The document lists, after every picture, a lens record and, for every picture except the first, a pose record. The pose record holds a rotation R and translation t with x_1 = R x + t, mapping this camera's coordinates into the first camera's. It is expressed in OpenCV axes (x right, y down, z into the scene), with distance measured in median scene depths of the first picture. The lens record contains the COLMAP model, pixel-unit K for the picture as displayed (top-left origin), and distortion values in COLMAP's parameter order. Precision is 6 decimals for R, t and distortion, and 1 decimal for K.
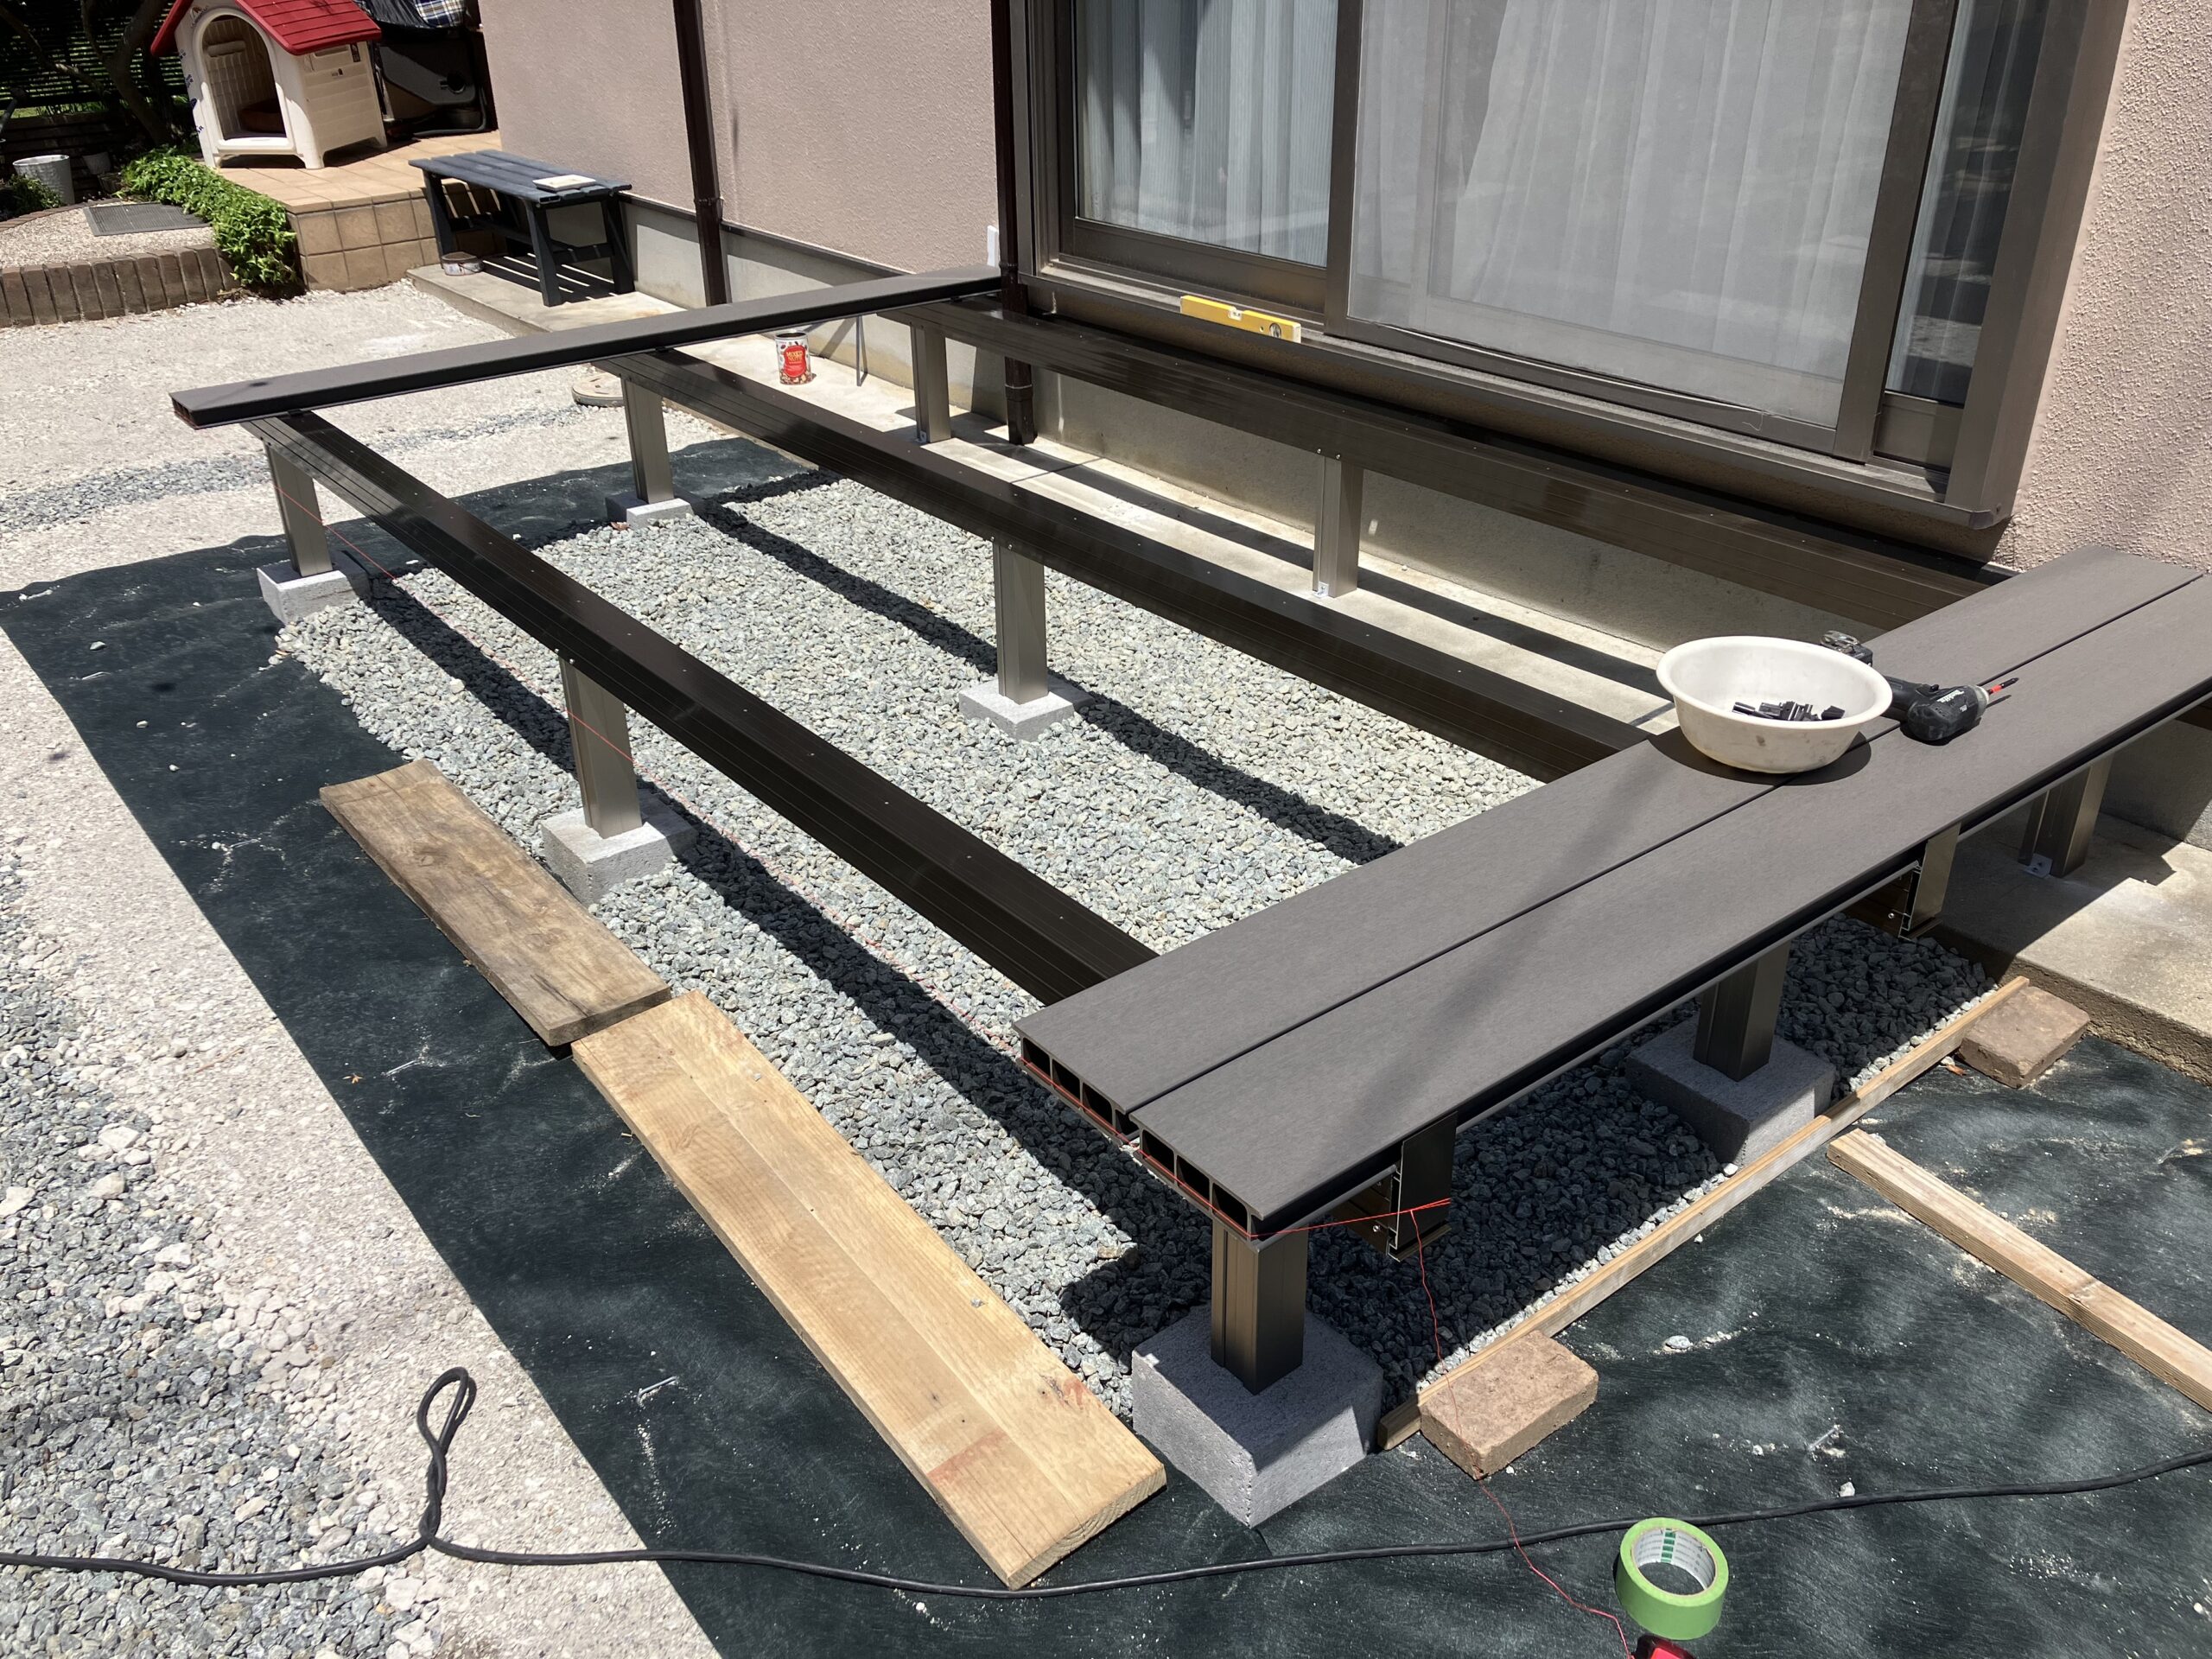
lens RADIAL K [[1826.4, 0, 1110.8], [0, 1826.4, 827.4], [0, 0, 1]] dist [0.037334, -0.024133]
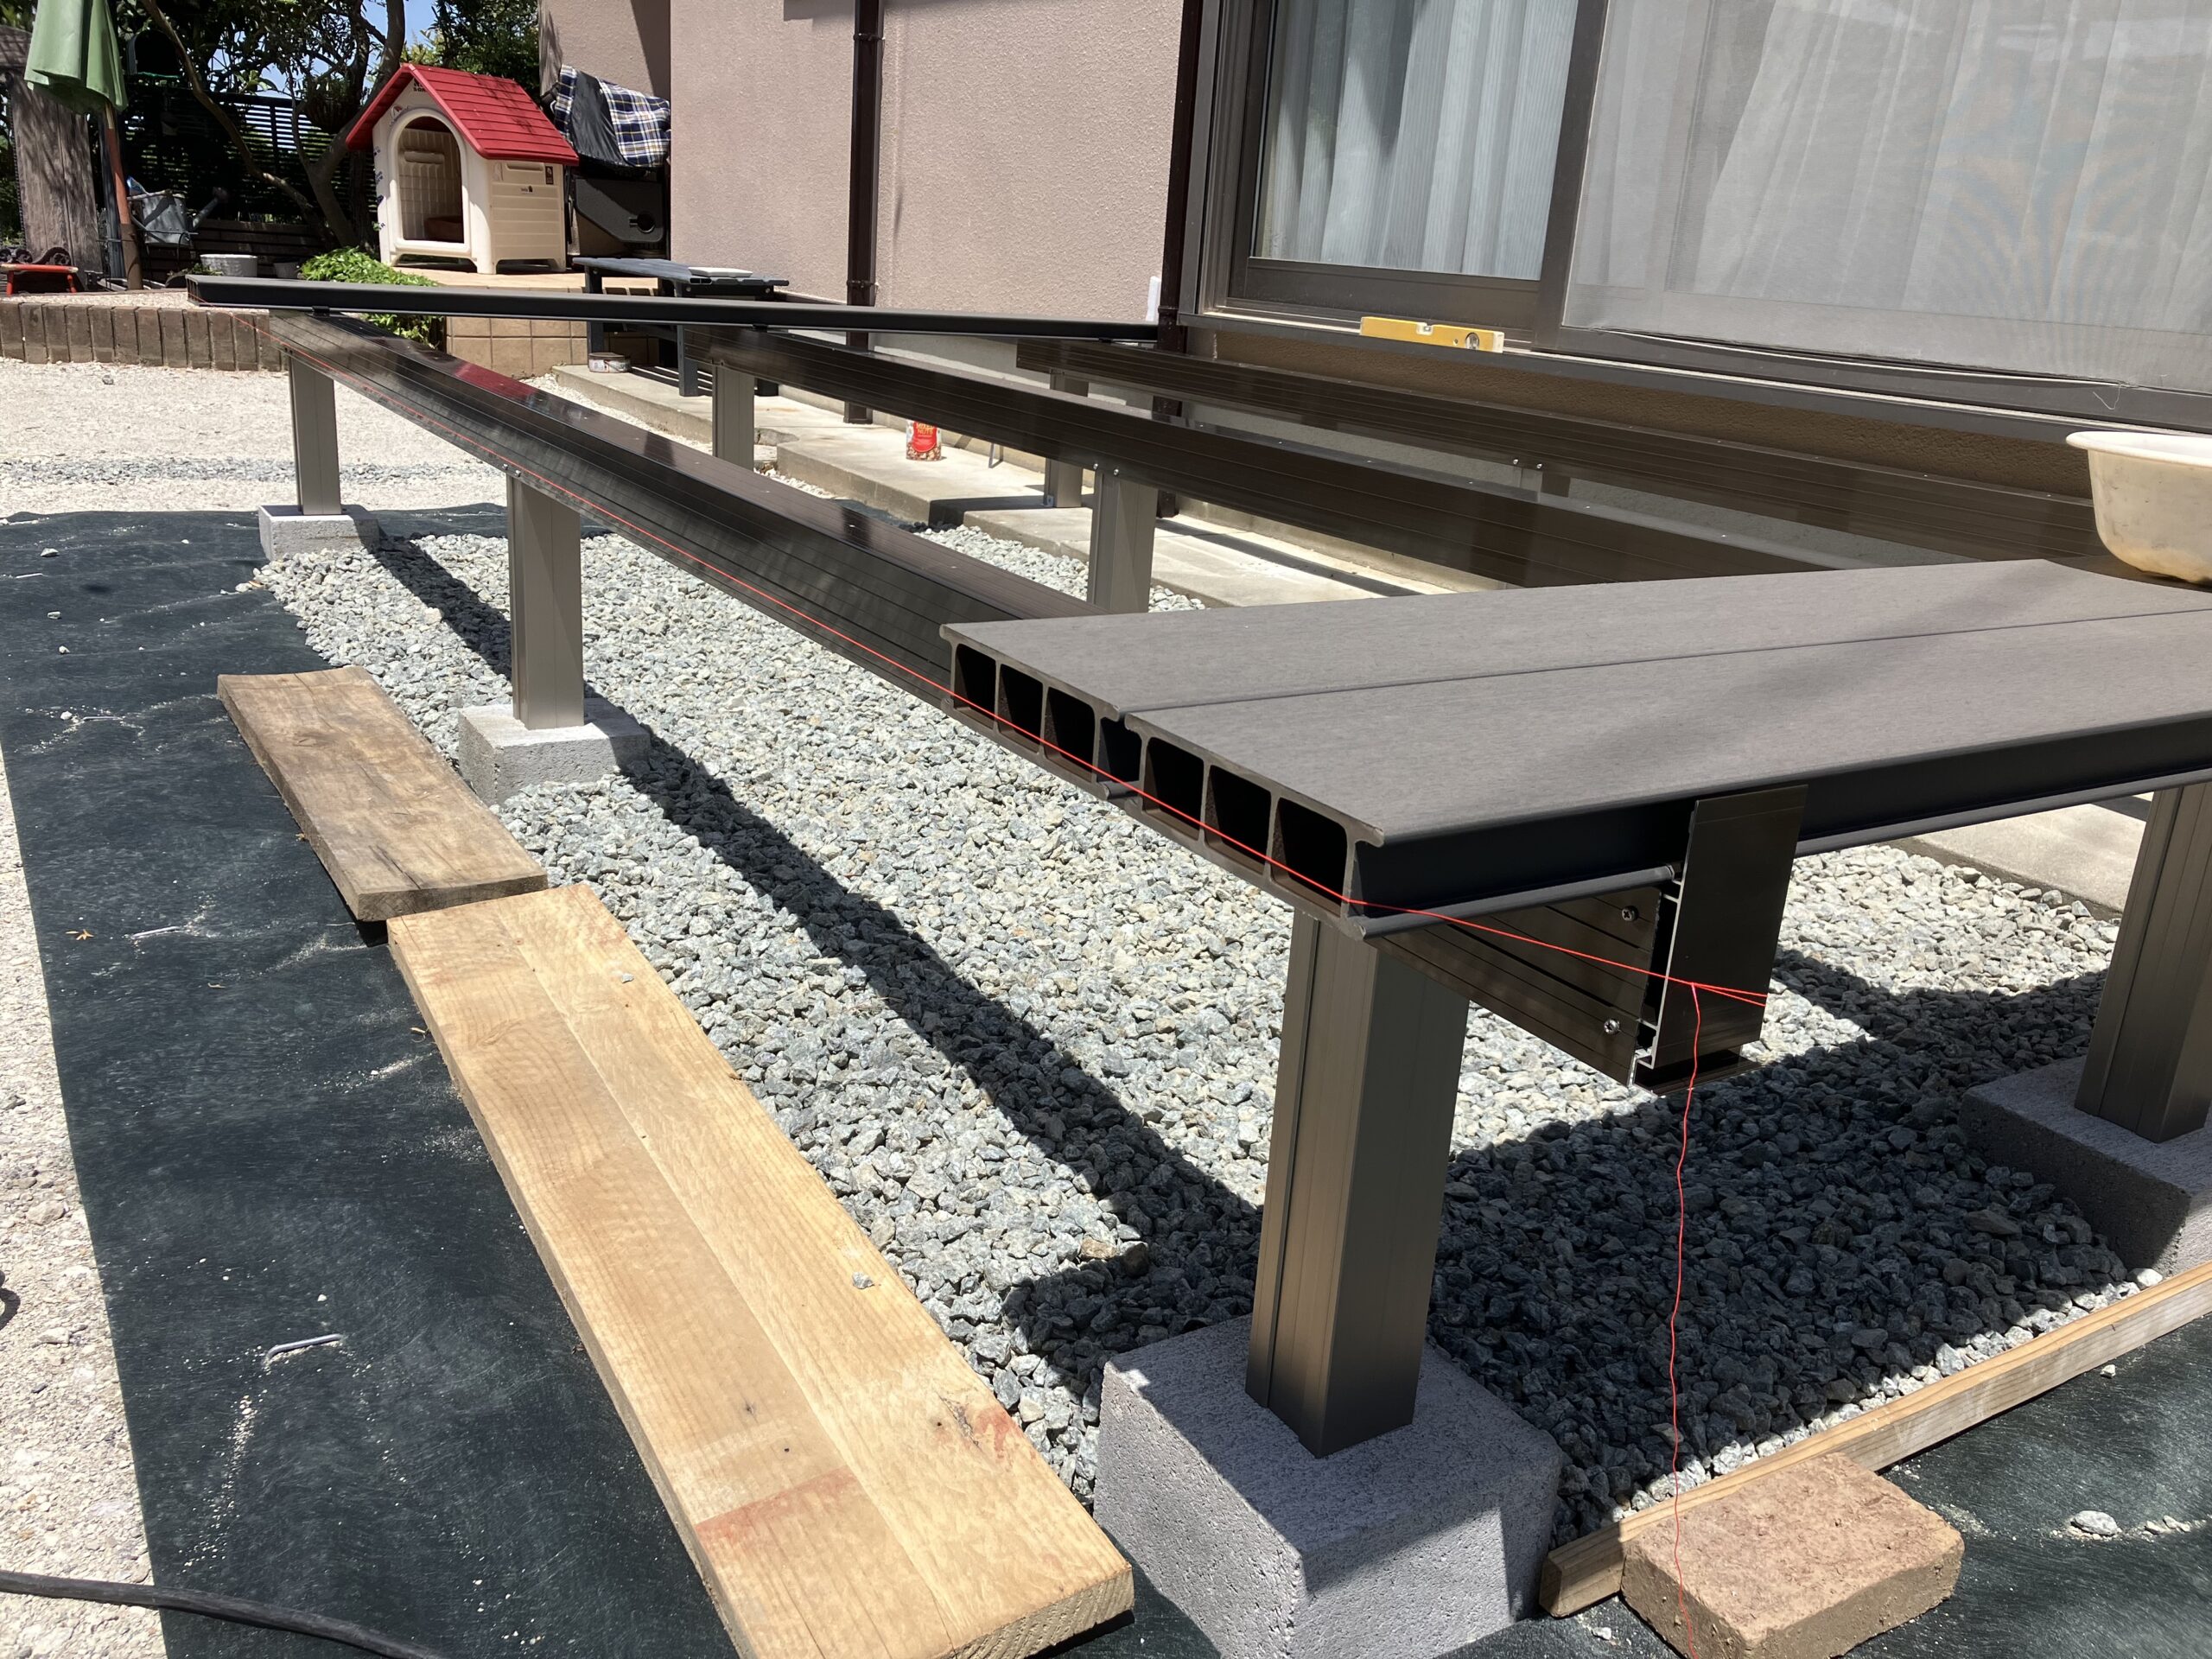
lens RADIAL K [[1826.4, 0, 1113.5], [0, 1826.4, 826.9], [0, 0, 1]] dist [0.037334, -0.024133]
pose [[0.990415, 0.112568, -0.080046, 0.033190], [-0.125092, 0.976734, -0.174191, 0.183345], [0.058575, 0.182534, 0.981453, 0.349580]]
